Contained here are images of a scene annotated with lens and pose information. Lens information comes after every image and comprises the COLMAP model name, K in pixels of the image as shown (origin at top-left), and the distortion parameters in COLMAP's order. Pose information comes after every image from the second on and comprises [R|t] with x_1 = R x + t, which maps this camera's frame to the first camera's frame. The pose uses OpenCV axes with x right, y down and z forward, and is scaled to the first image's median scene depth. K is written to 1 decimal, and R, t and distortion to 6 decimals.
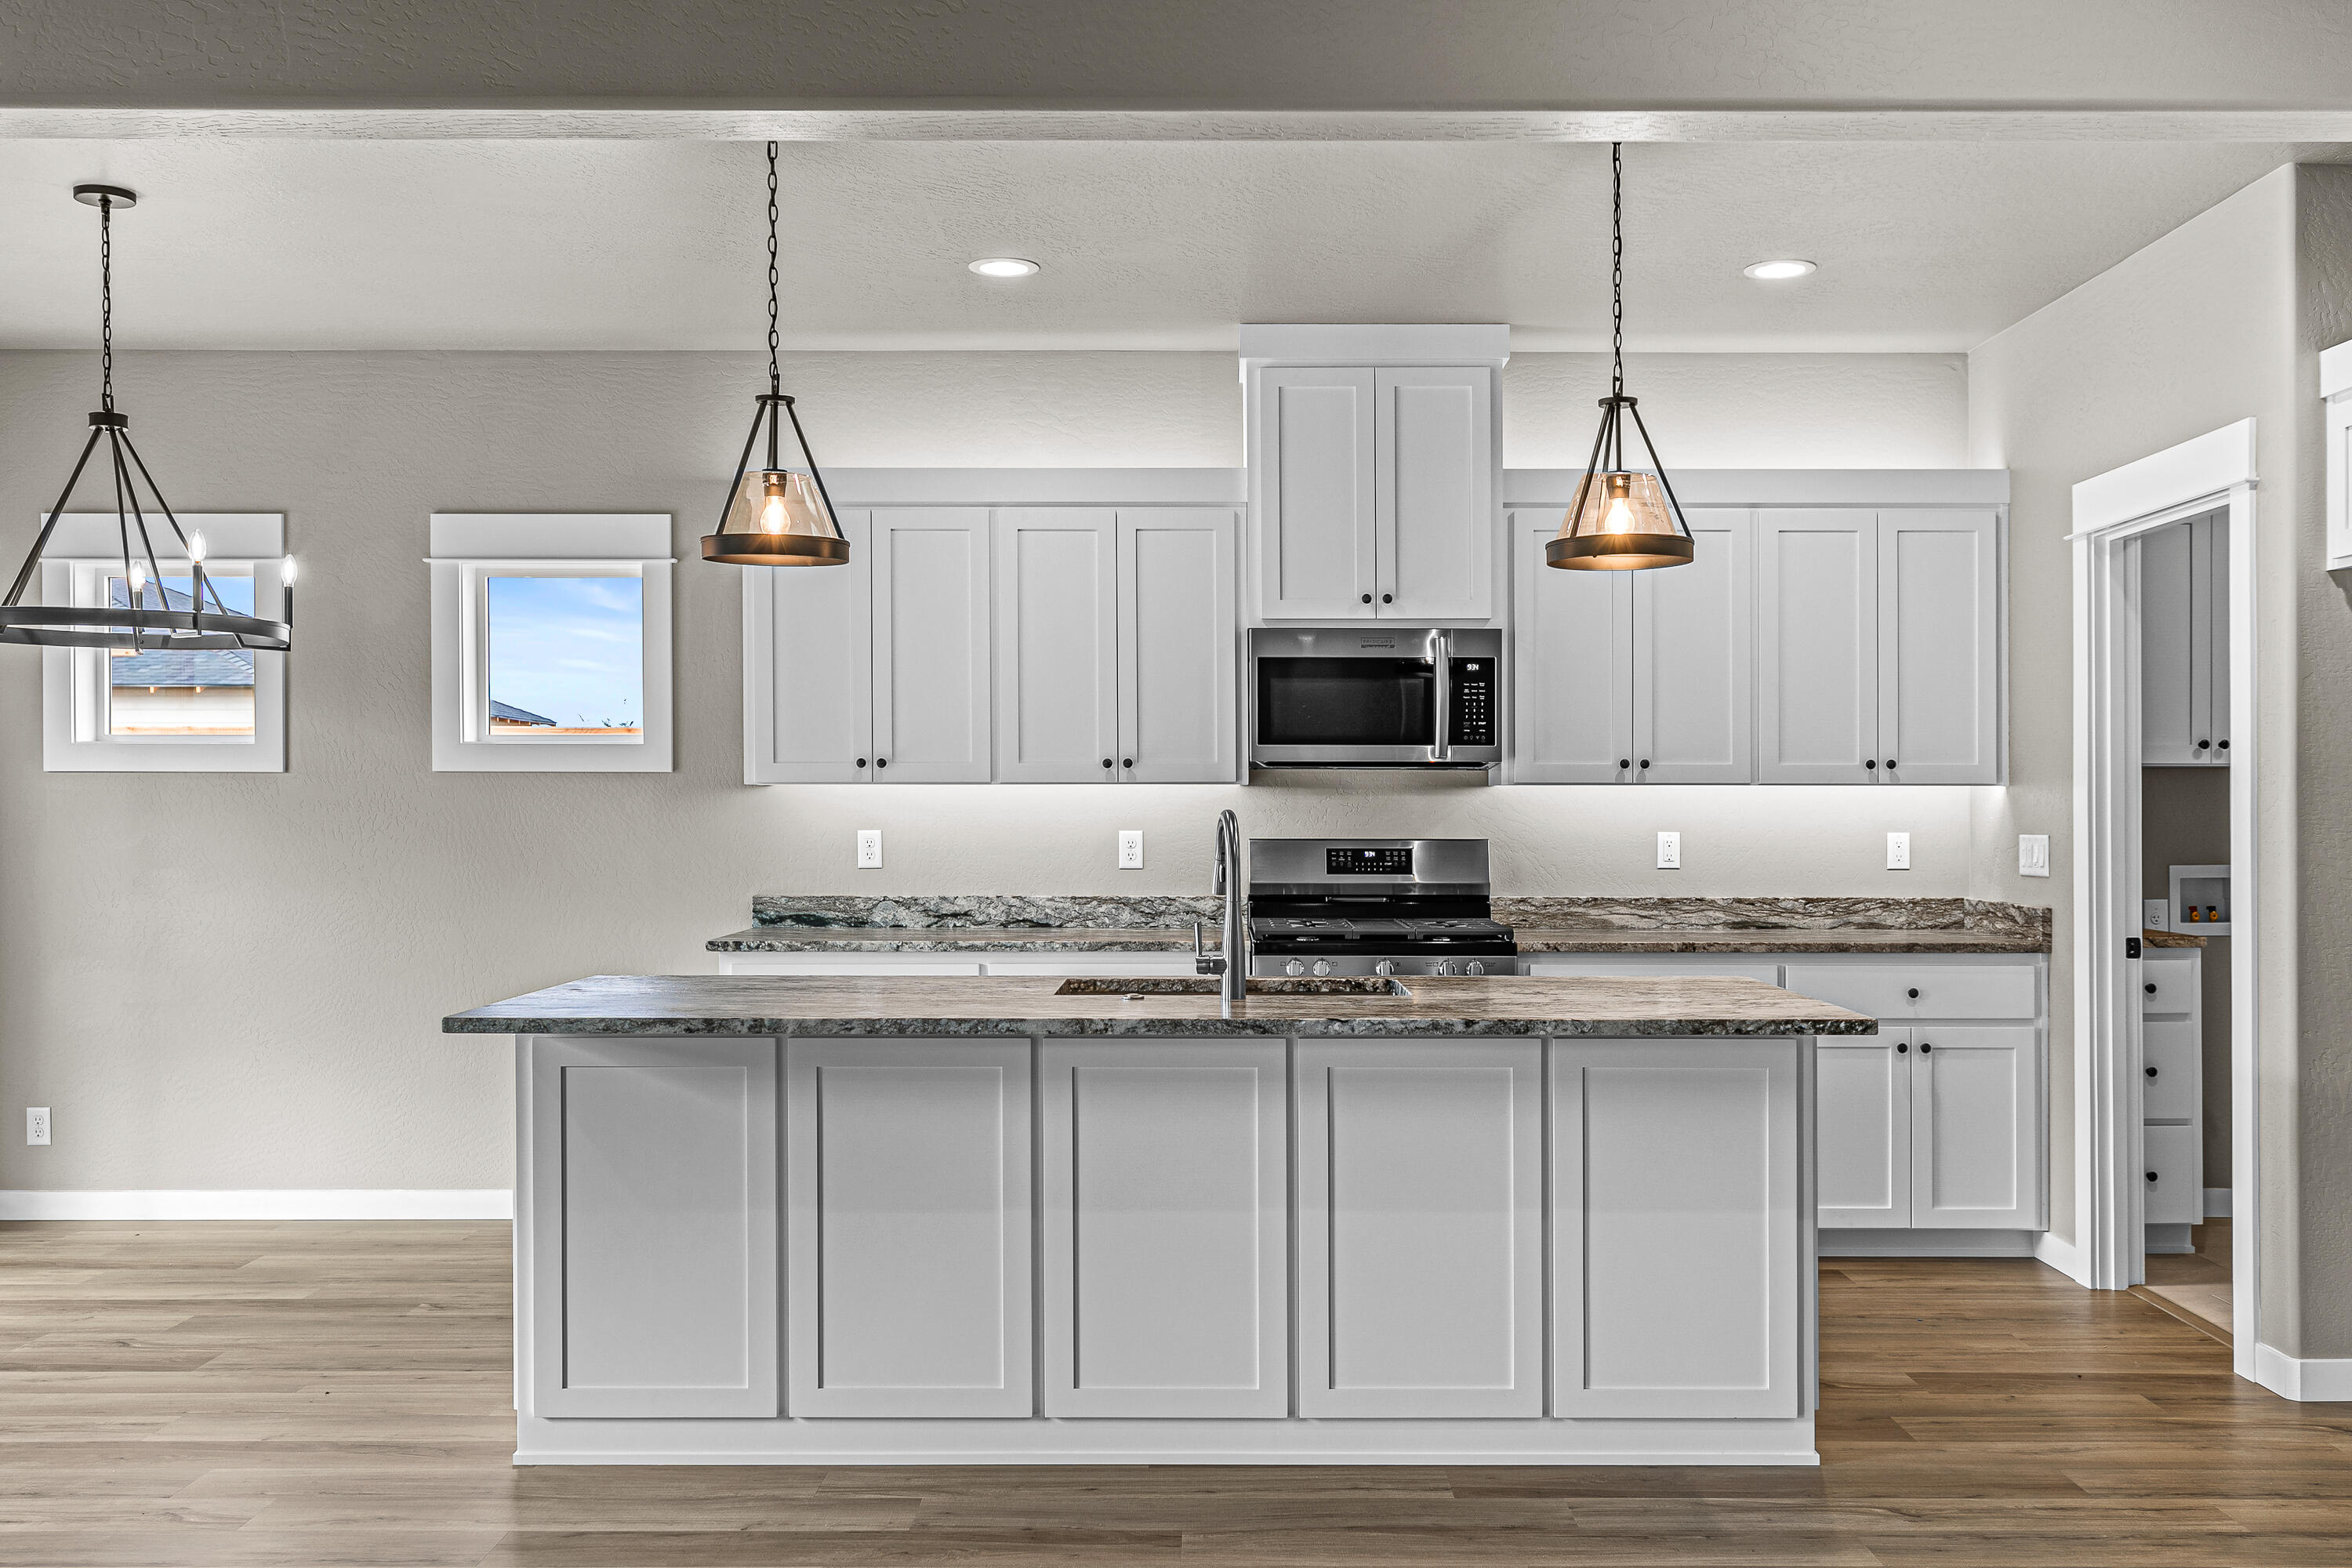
lens RADIAL K [[2112.2, 0, 1204.7], [0, 2112.2, 792.3], [0, 0, 1]] dist [0.001448, 0.001331]
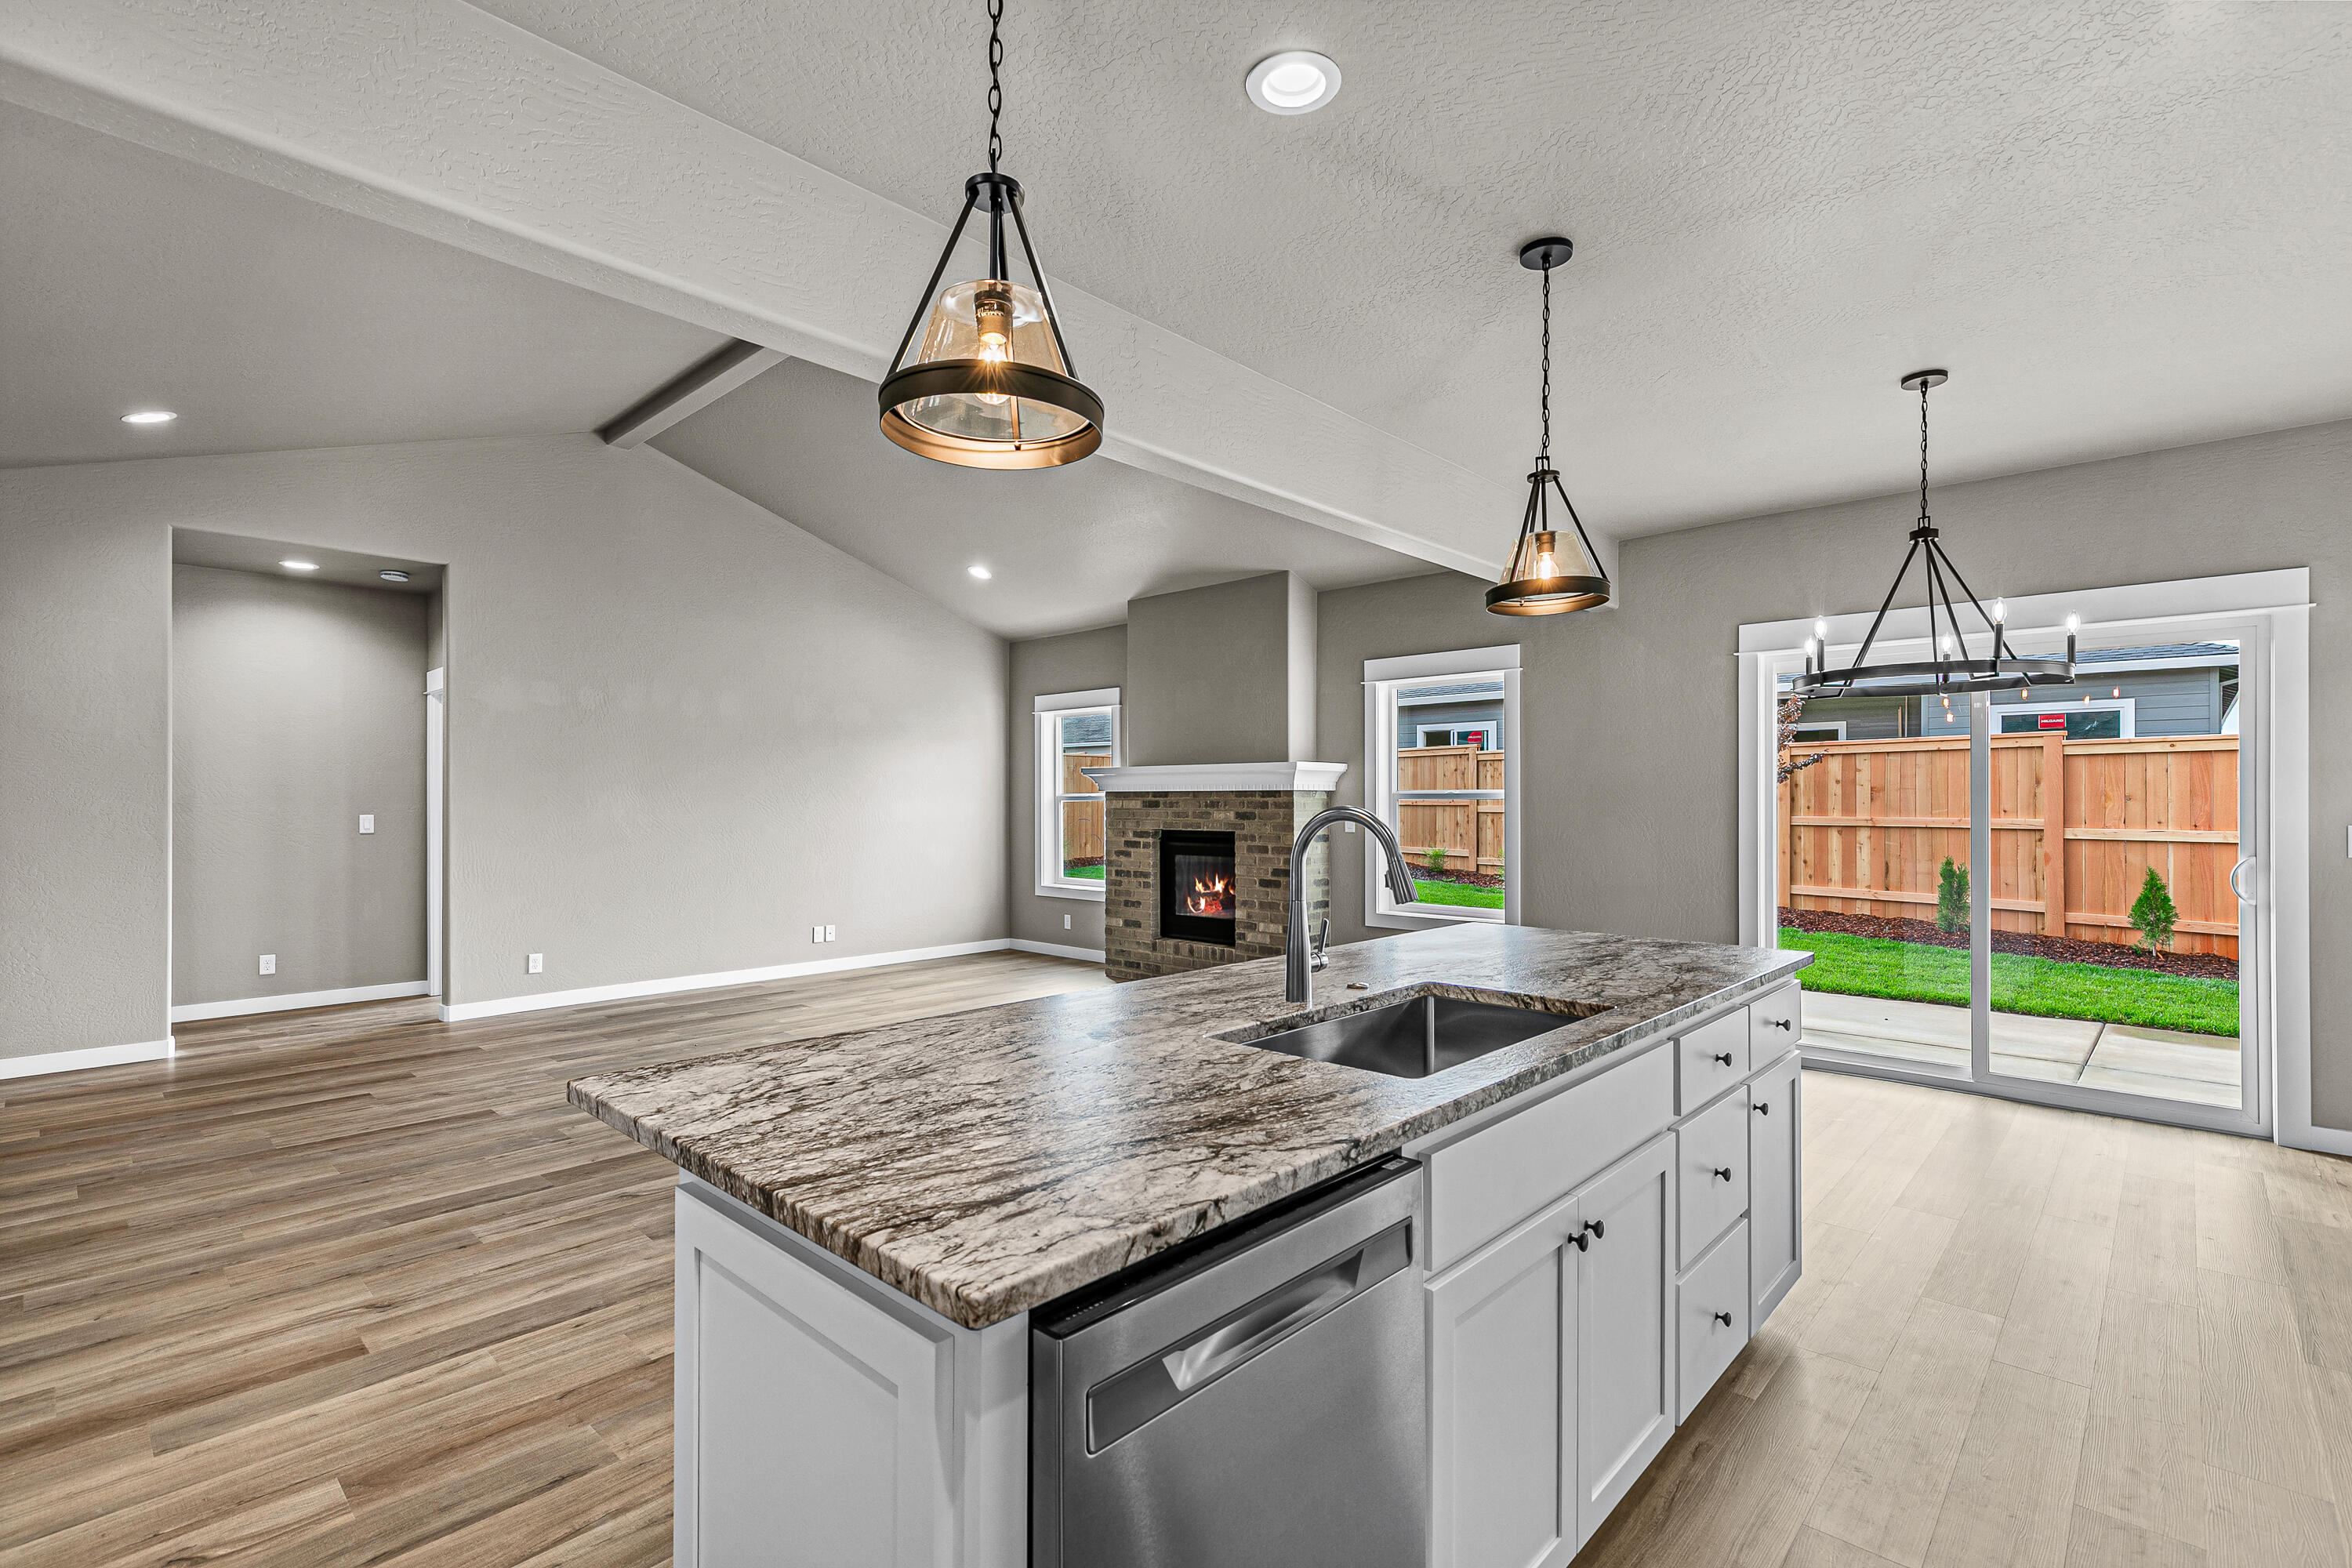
lens RADIAL K [[1061.1, 0, 1190.4], [0, 1061.1, 797.8], [0, 0, 1]] dist [0.006328, 0.000266]
pose [[-0.680759, -0.001429, -0.732506, 0.270033], [0.002803, 0.999986, -0.004556, 0.003254], [0.732502, -0.005155, -0.680745, 0.862692]]
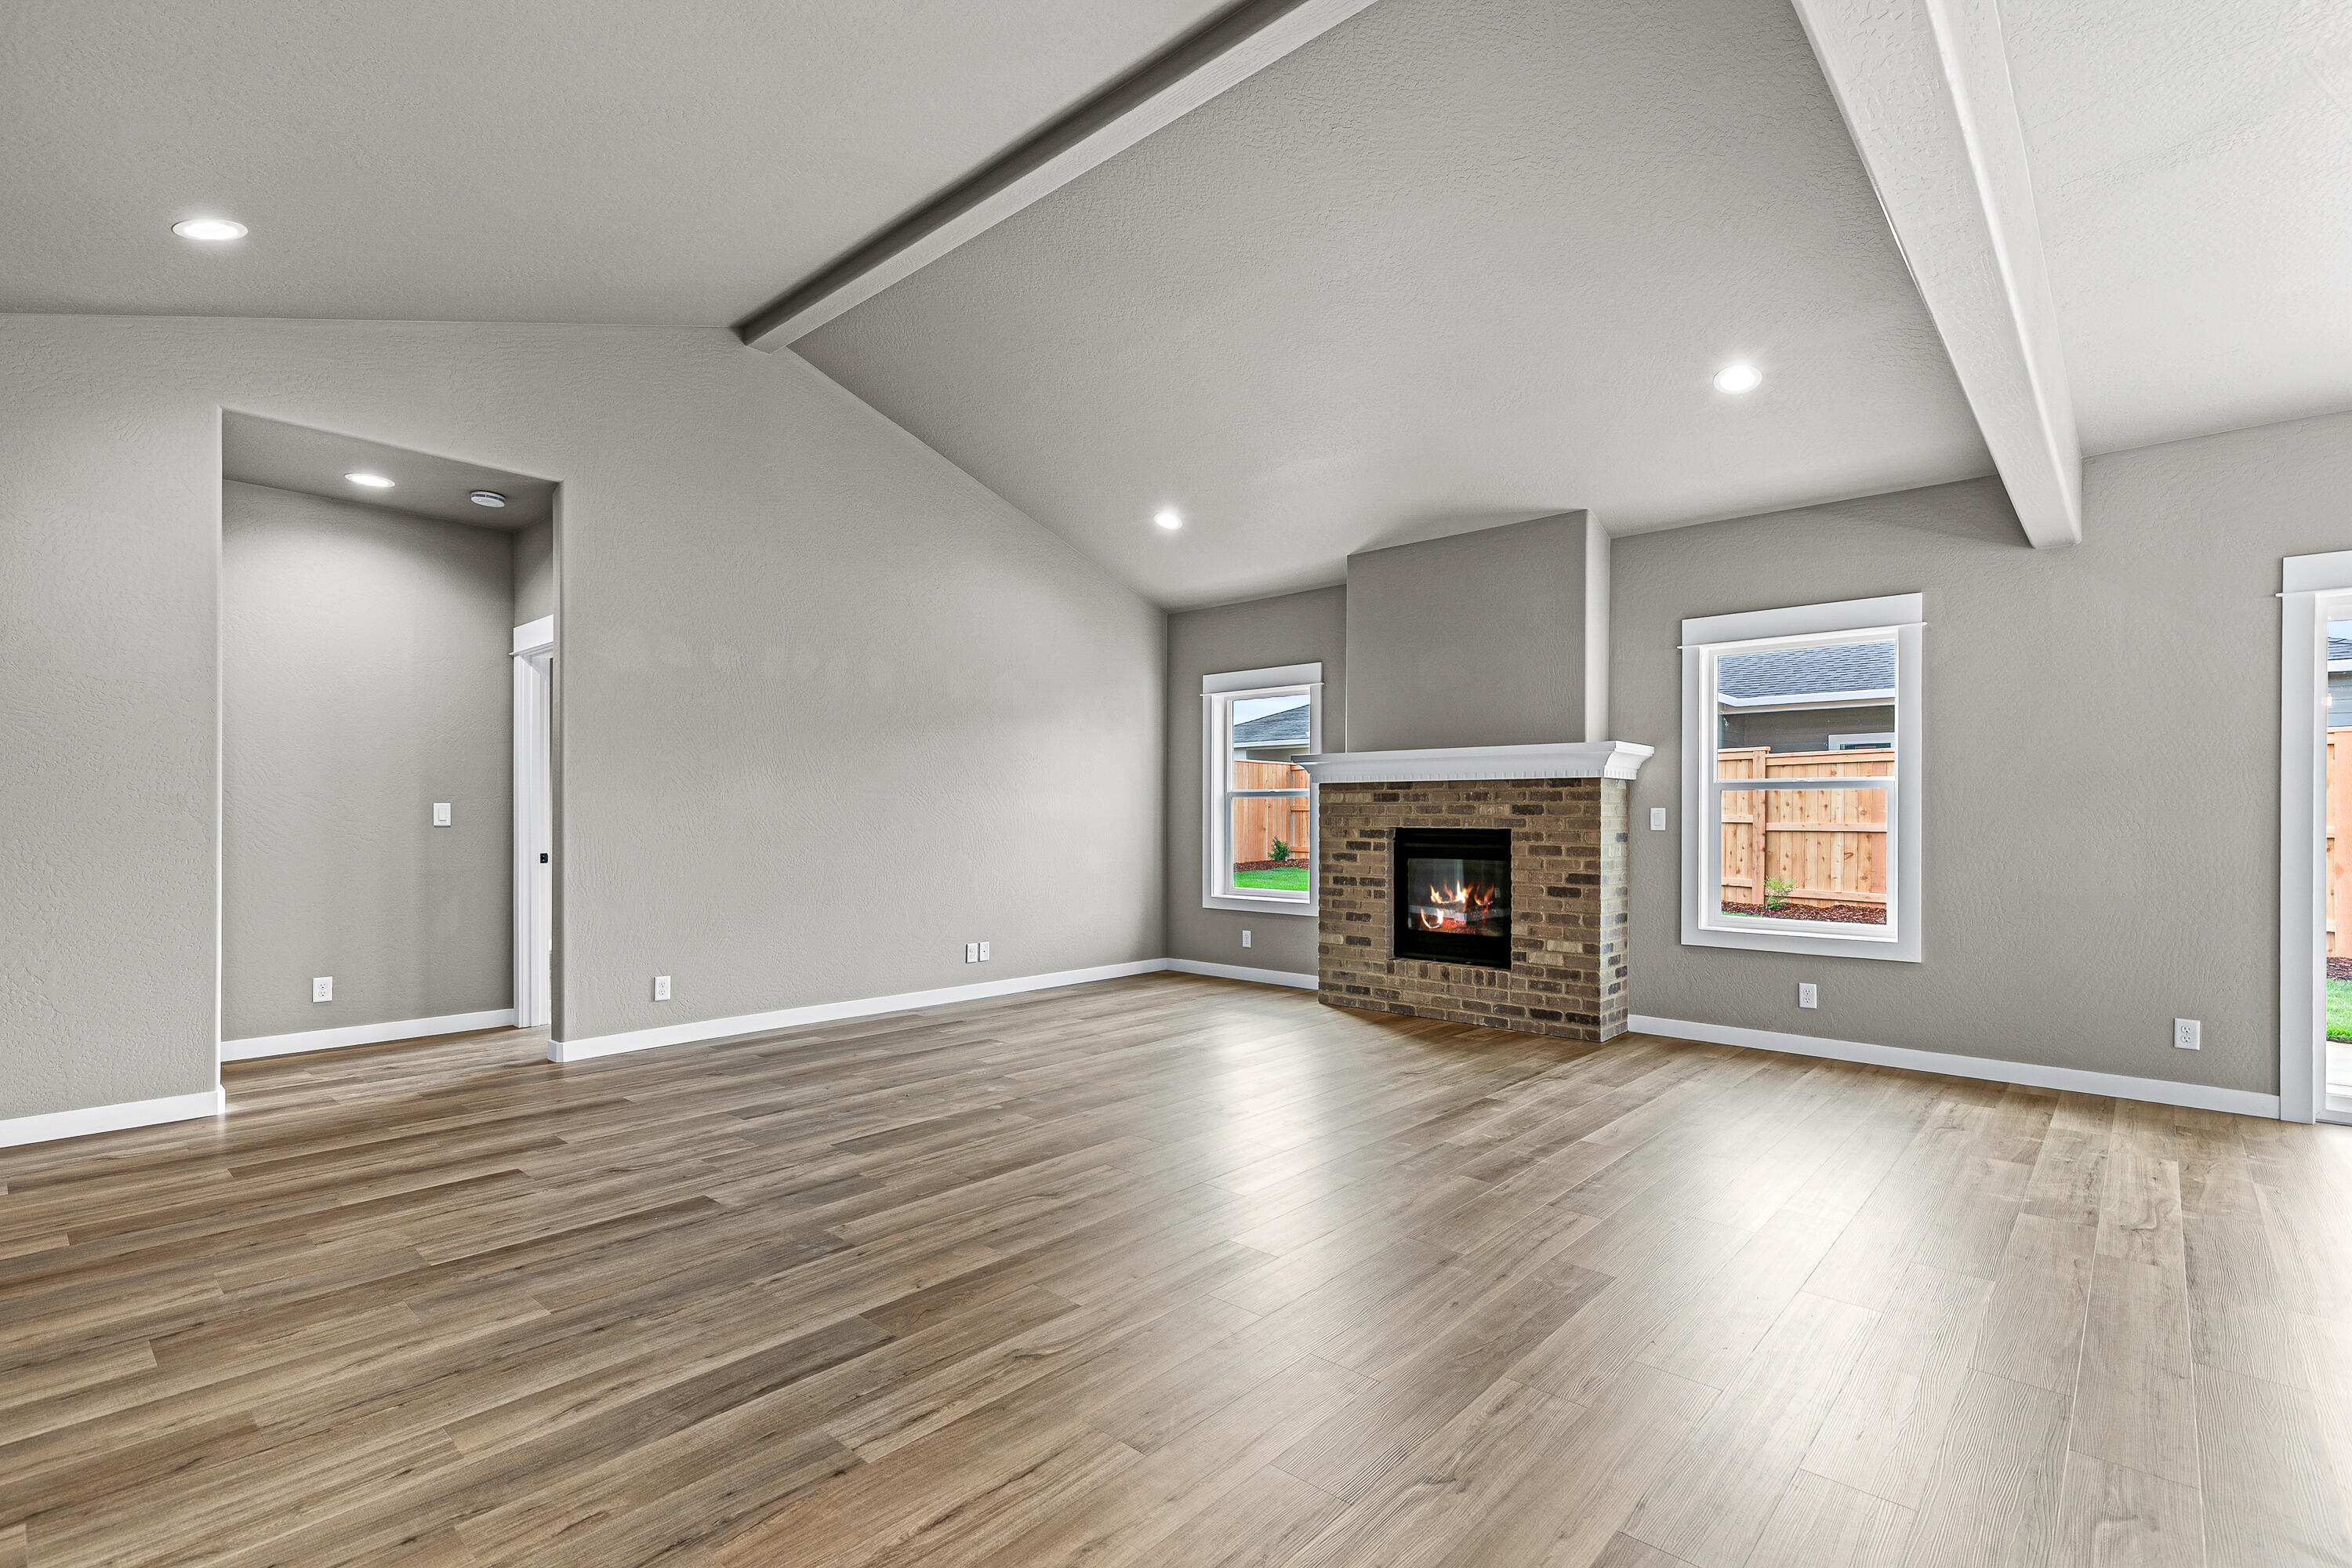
lens RADIAL K [[1073.5, 0, 1192.8], [0, 1073.5, 820.7], [0, 0, 1]] dist [0.012506, -0.001045]
pose [[-0.666966, -0.001437, -0.745087, 0.295385], [-0.001903, 0.999998, -0.000225, 0.026960], [0.745086, 0.001268, -0.666967, 0.555614]]
